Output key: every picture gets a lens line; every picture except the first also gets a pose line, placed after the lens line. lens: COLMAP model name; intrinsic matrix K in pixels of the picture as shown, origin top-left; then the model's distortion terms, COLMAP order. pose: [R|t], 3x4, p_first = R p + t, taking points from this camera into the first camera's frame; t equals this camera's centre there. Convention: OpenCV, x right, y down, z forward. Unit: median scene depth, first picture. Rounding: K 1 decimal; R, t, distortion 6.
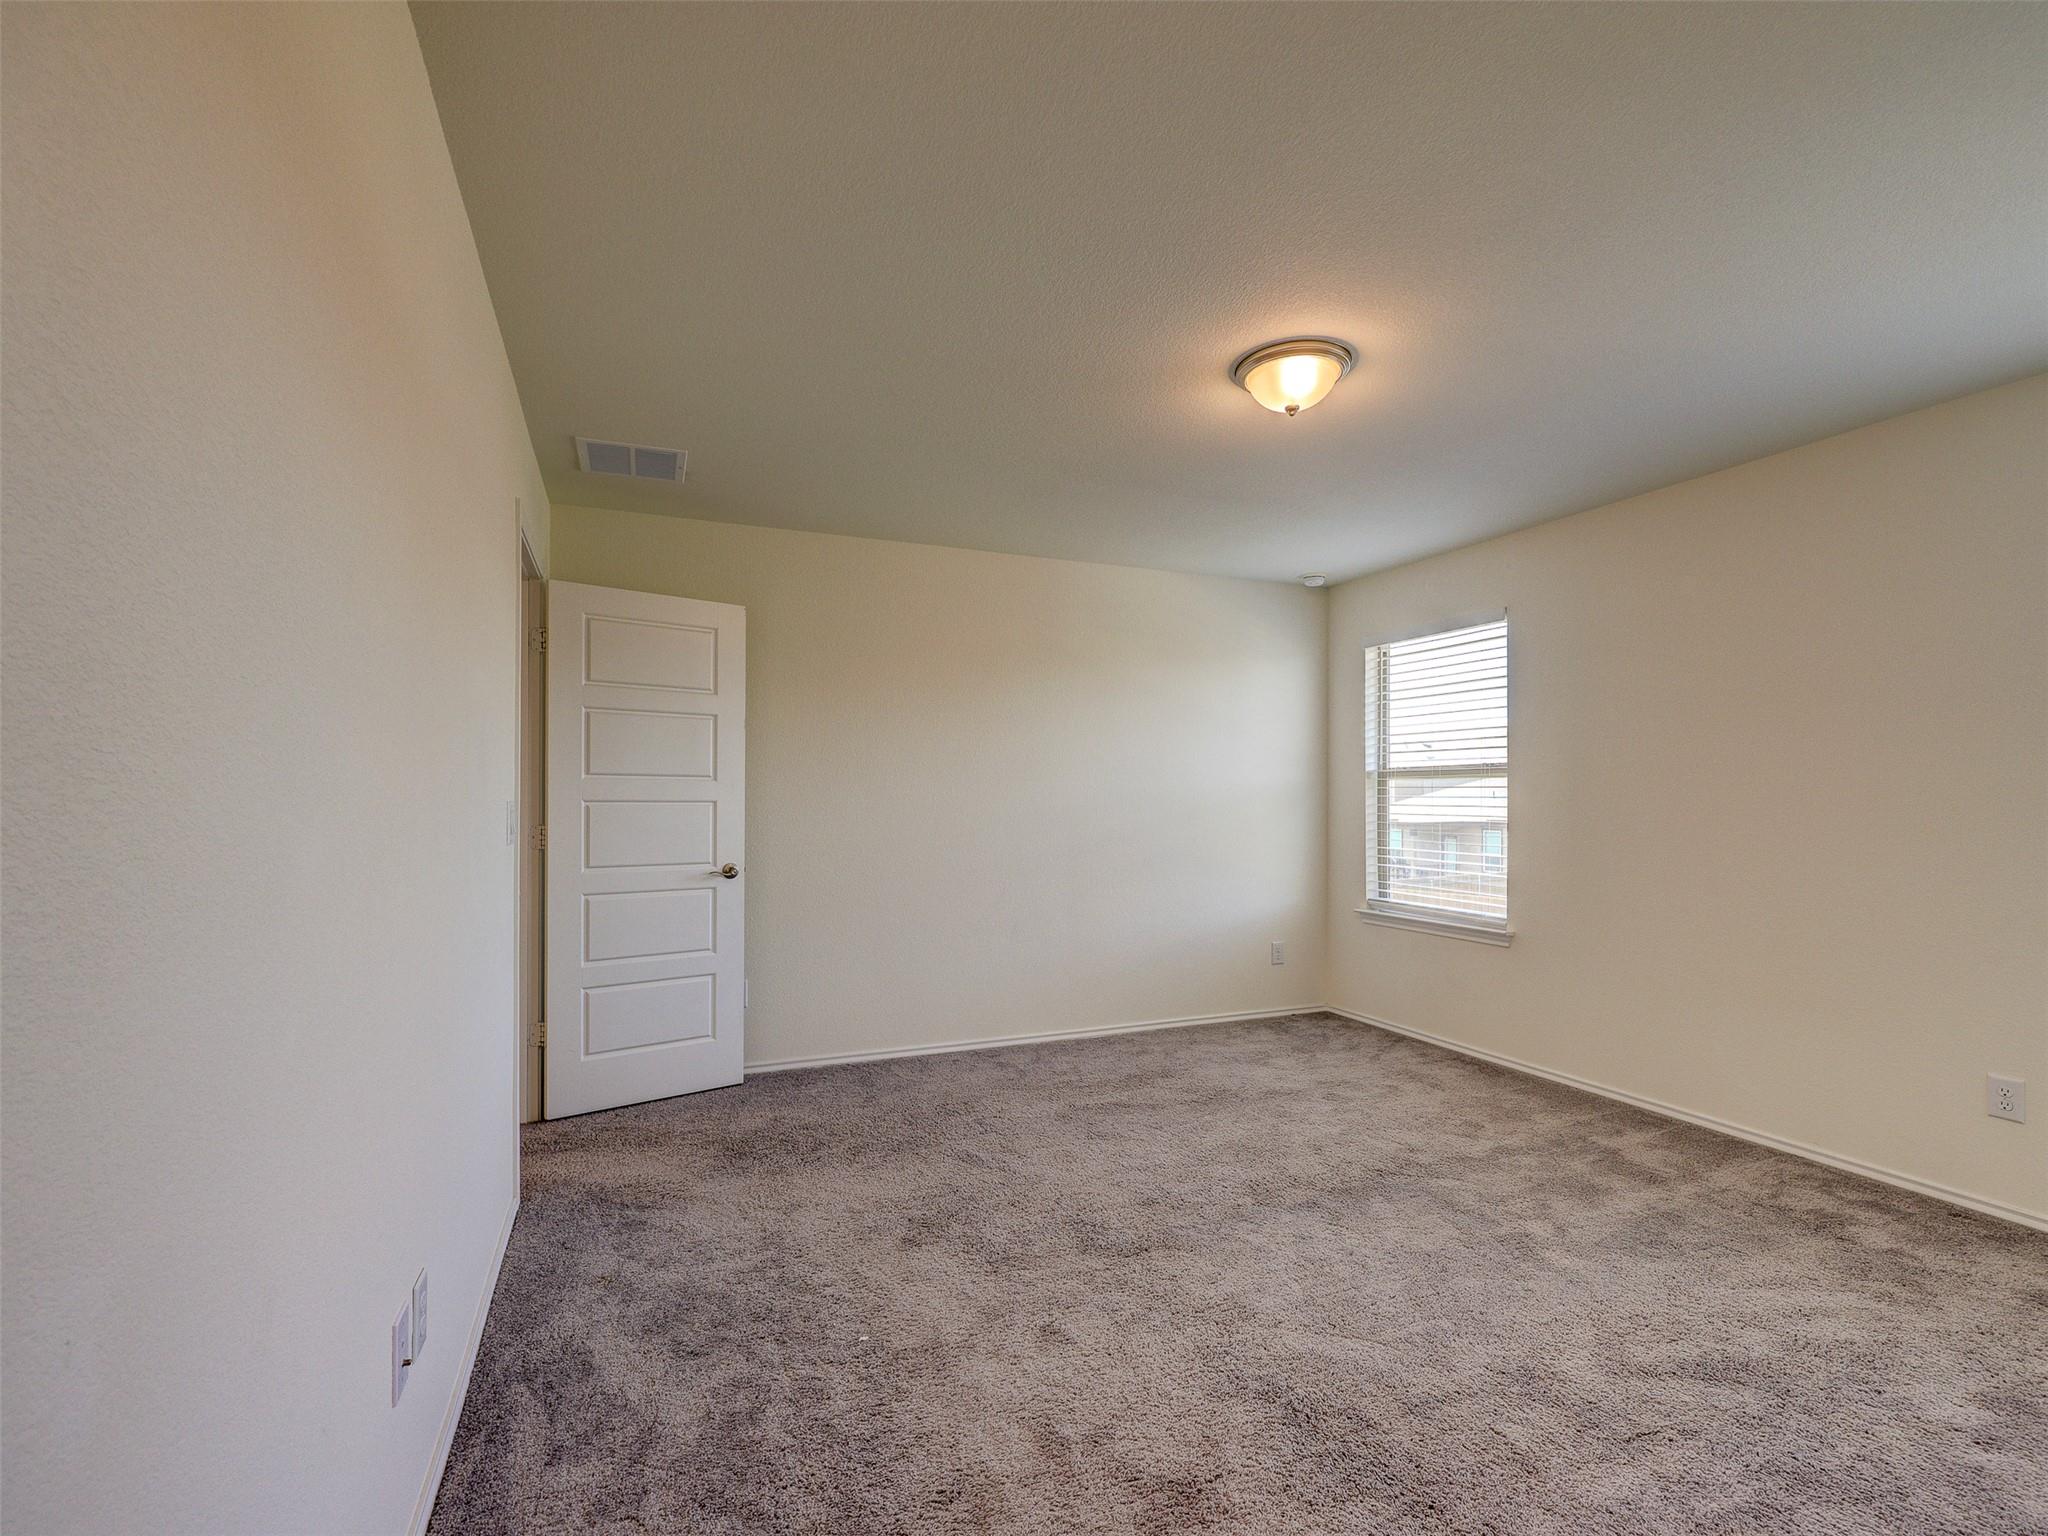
lens RADIAL K [[926.1, 0, 1027.5], [0, 926.1, 799.4], [0, 0, 1]] dist [0.003394, 0.000095]
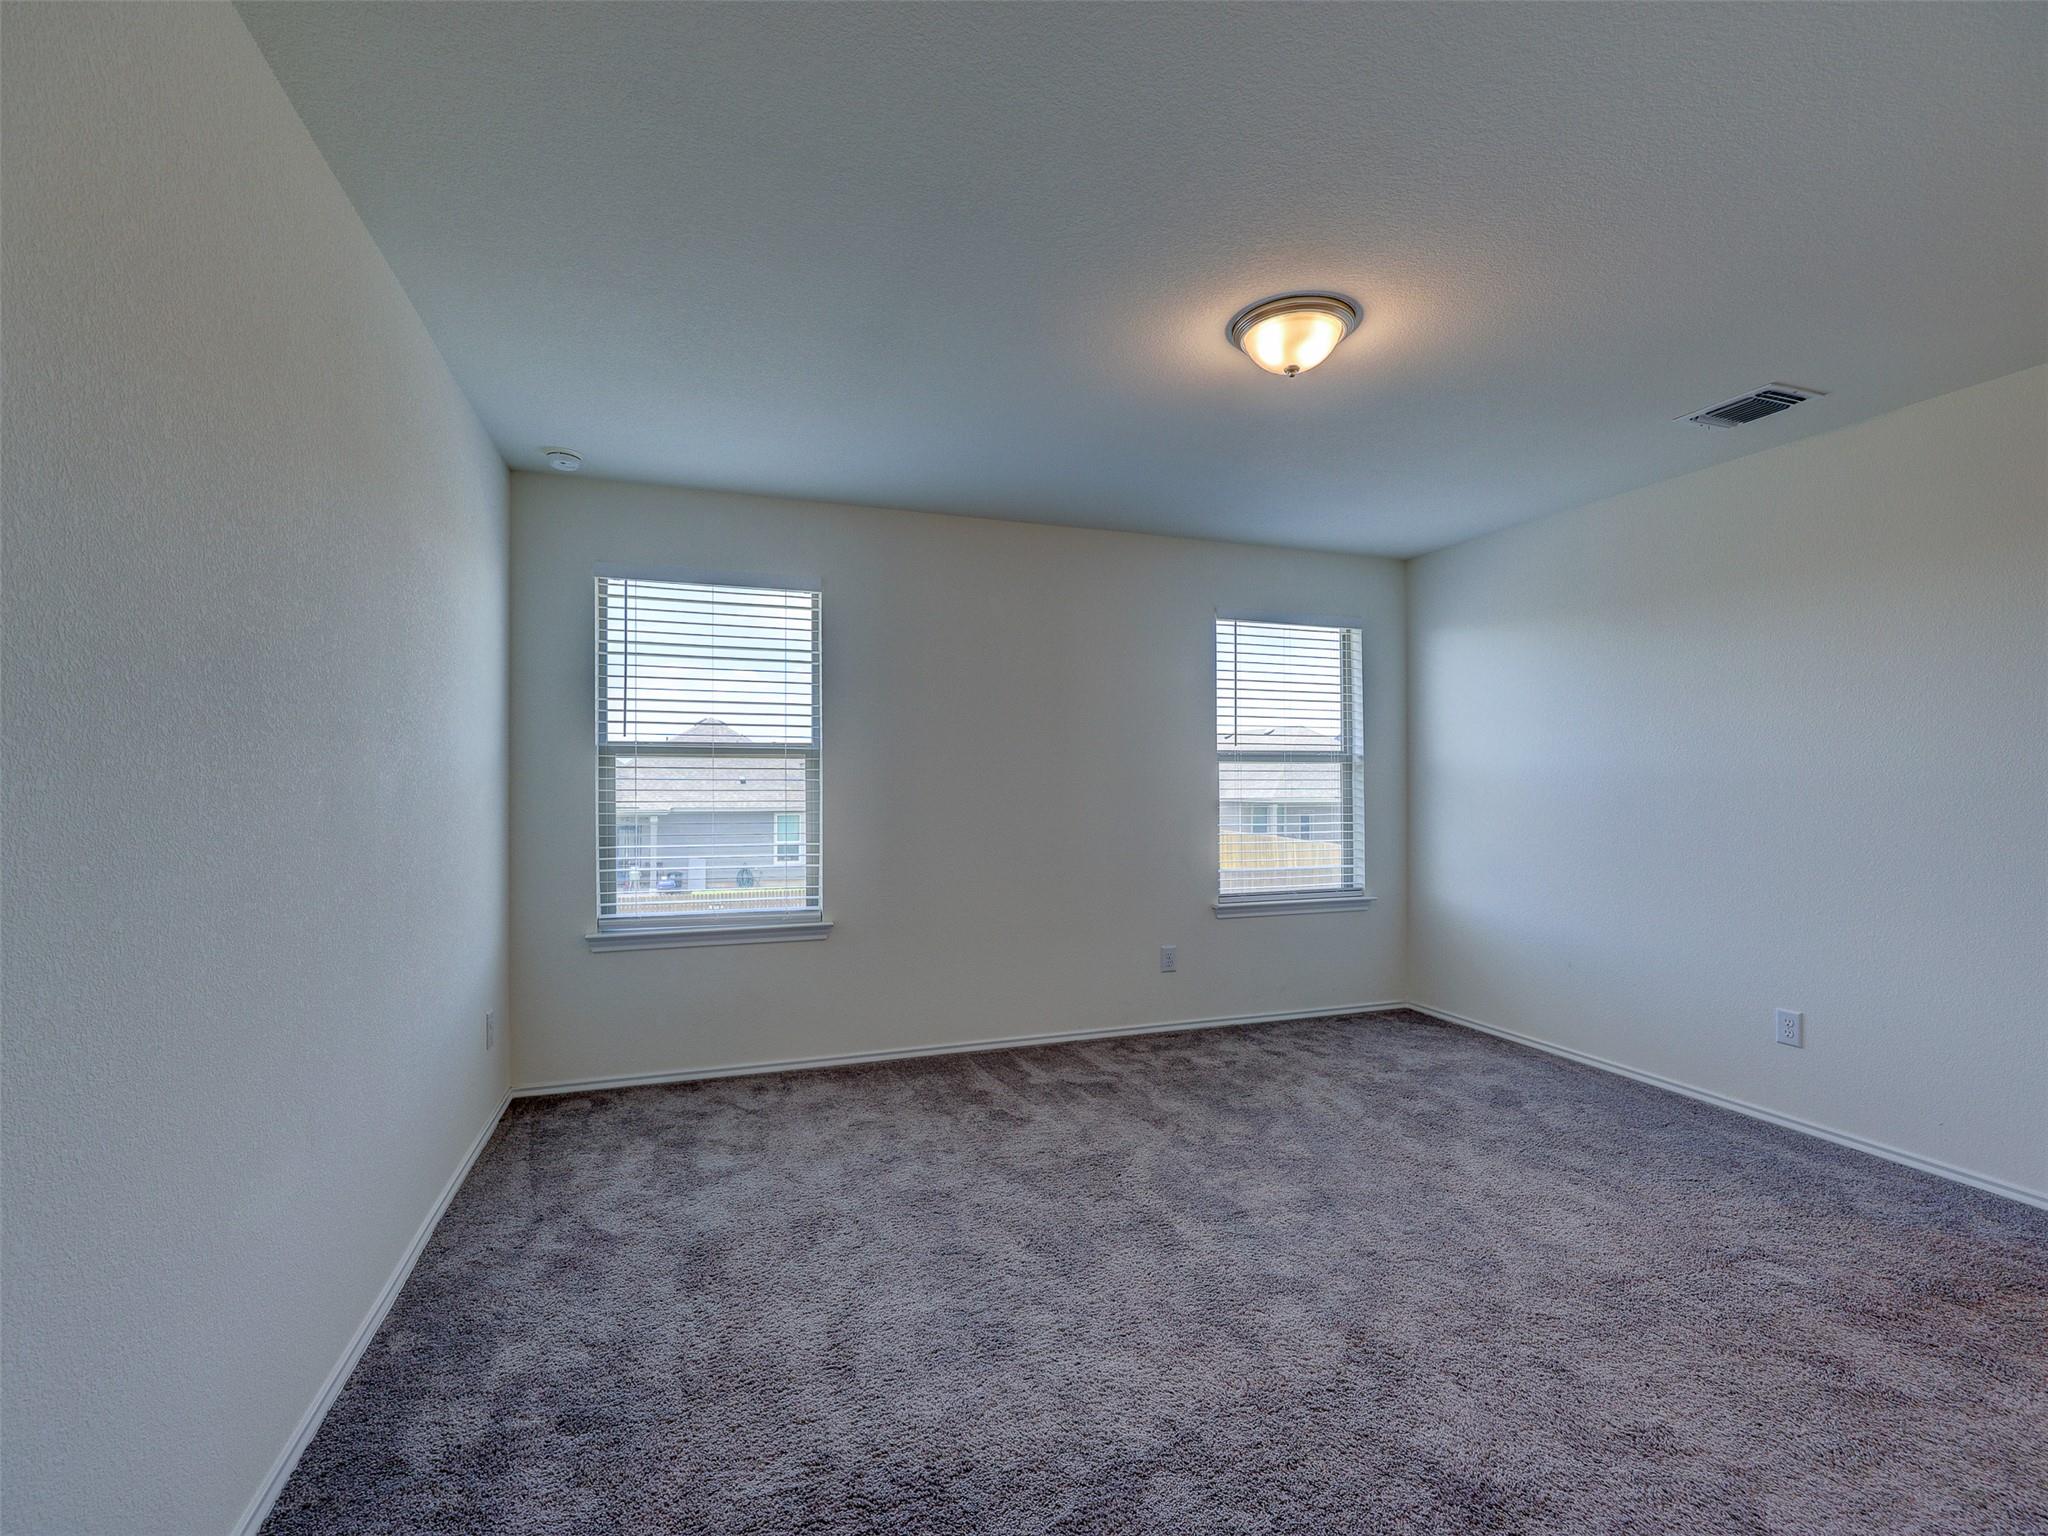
lens RADIAL K [[926.1, 0, 1017.2], [0, 926.1, 764.9], [0, 0, 1]] dist [0.003394, 0.000095]
pose [[0.054346, 0.020968, 0.998302, -0.450671], [0.001703, 0.999776, -0.021091, 0.002516], [-0.998521, 0.002847, 0.054298, 0.816982]]
